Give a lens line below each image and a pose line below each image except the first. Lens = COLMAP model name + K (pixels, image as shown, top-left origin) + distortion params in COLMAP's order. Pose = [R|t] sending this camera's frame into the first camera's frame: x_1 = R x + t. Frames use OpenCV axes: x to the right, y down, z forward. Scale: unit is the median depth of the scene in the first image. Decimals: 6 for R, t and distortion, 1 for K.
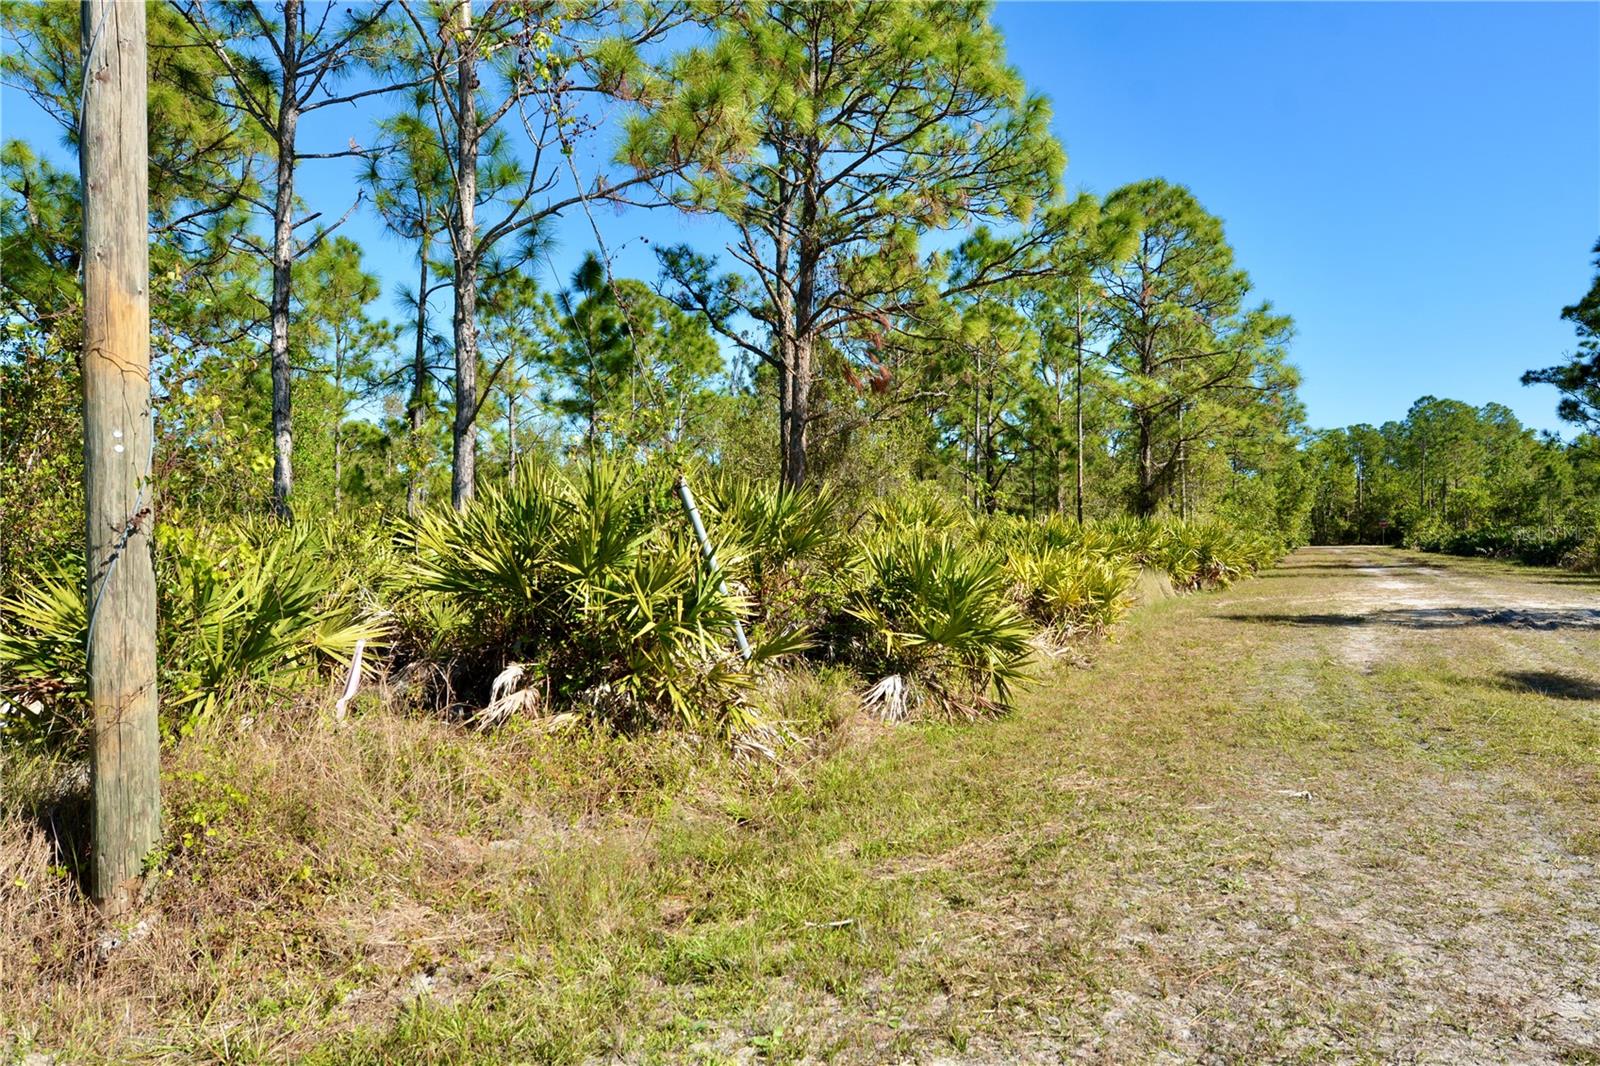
lens RADIAL K [[984.5, 0, 809.9], [0, 984.5, 526.7], [0, 0, 1]] dist [0.005925, -0.001910]
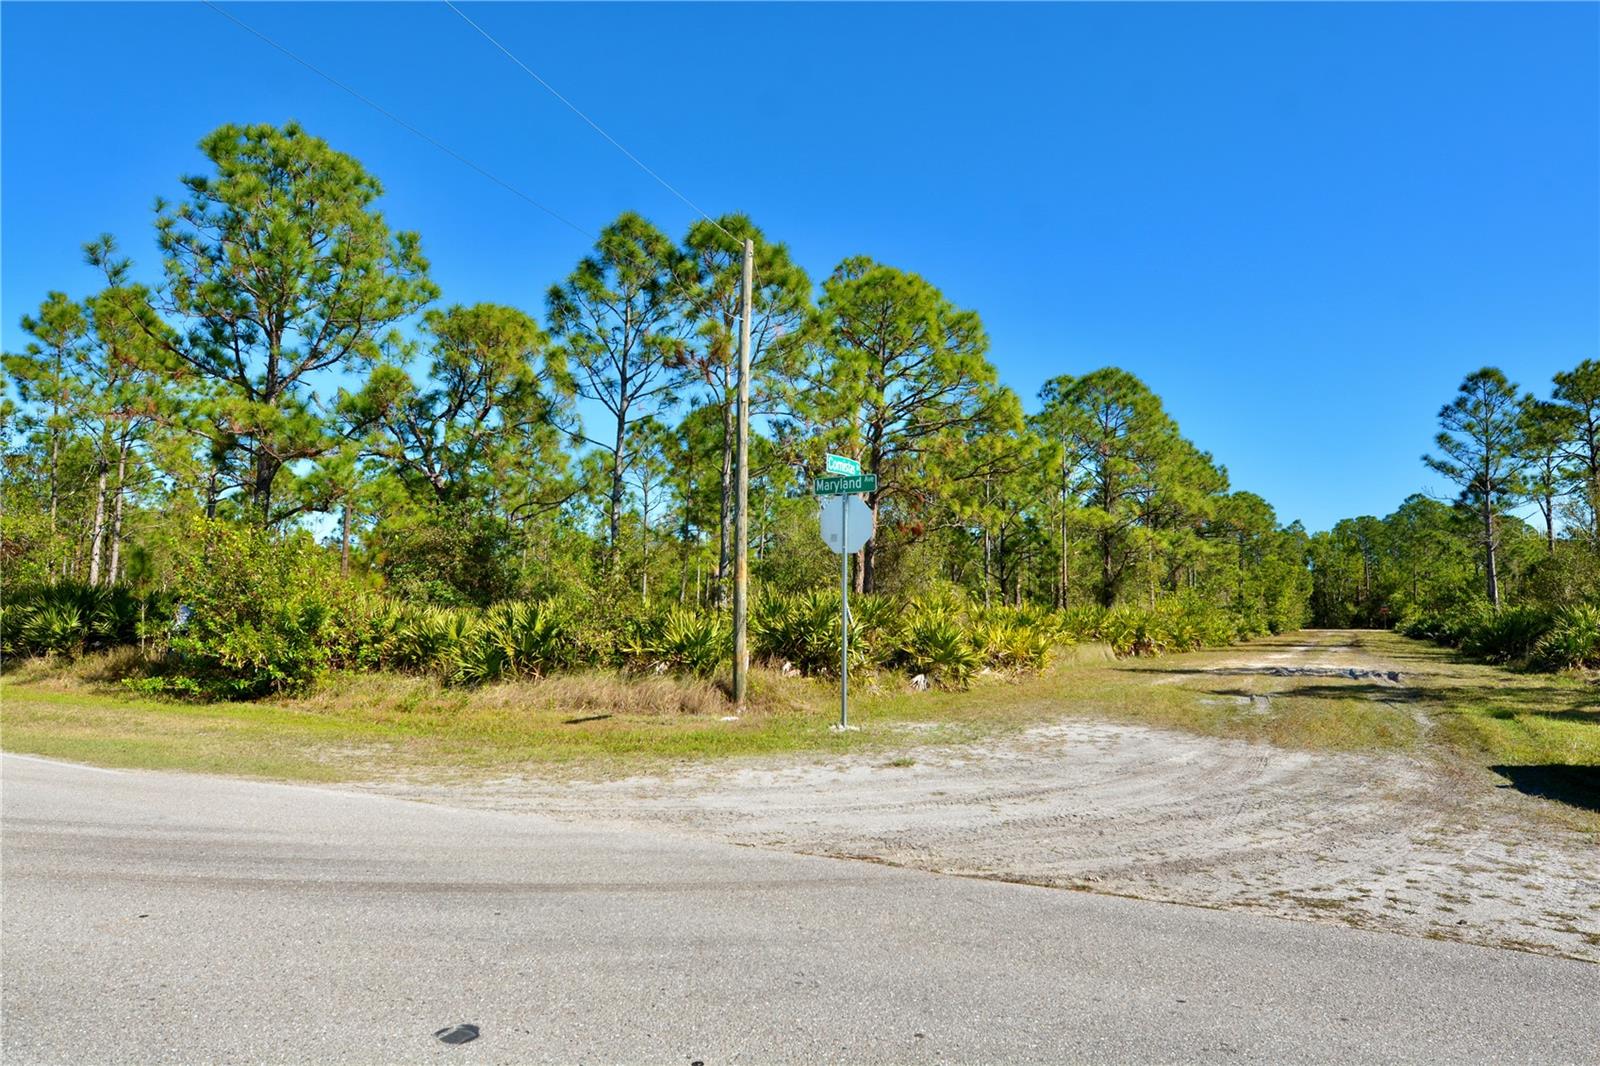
lens RADIAL K [[984.5, 0, 809.9], [0, 984.5, 526.7], [0, 0, 1]] dist [0.005925, -0.001910]
pose [[0.999222, 0.010357, -0.038053, -0.094285], [-0.013275, 0.996923, -0.077261, -0.024214], [0.037136, 0.077706, 0.996284, -1.359183]]
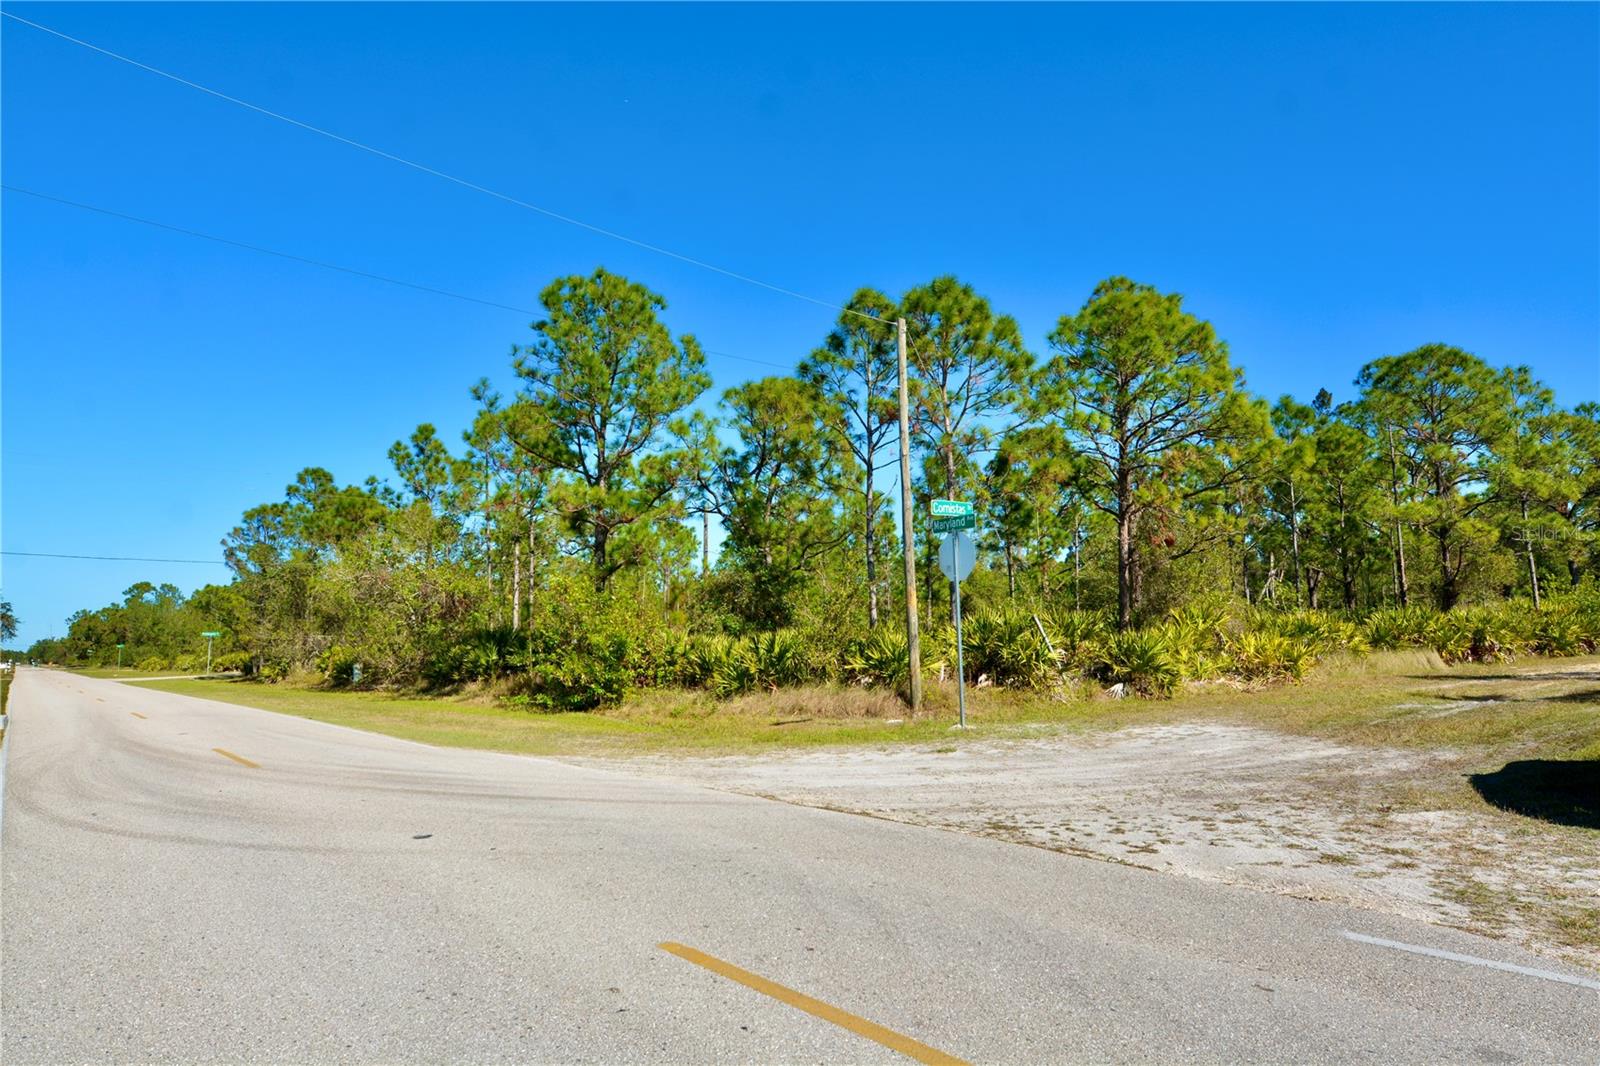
lens RADIAL K [[984.5, 0, 809.9], [0, 984.5, 526.7], [0, 0, 1]] dist [0.005925, -0.001910]
pose [[0.910875, -0.066072, -0.407358, 0.382478], [0.027731, 0.994669, -0.099324, -0.027802], [0.411749, 0.079175, 0.907851, -1.602184]]
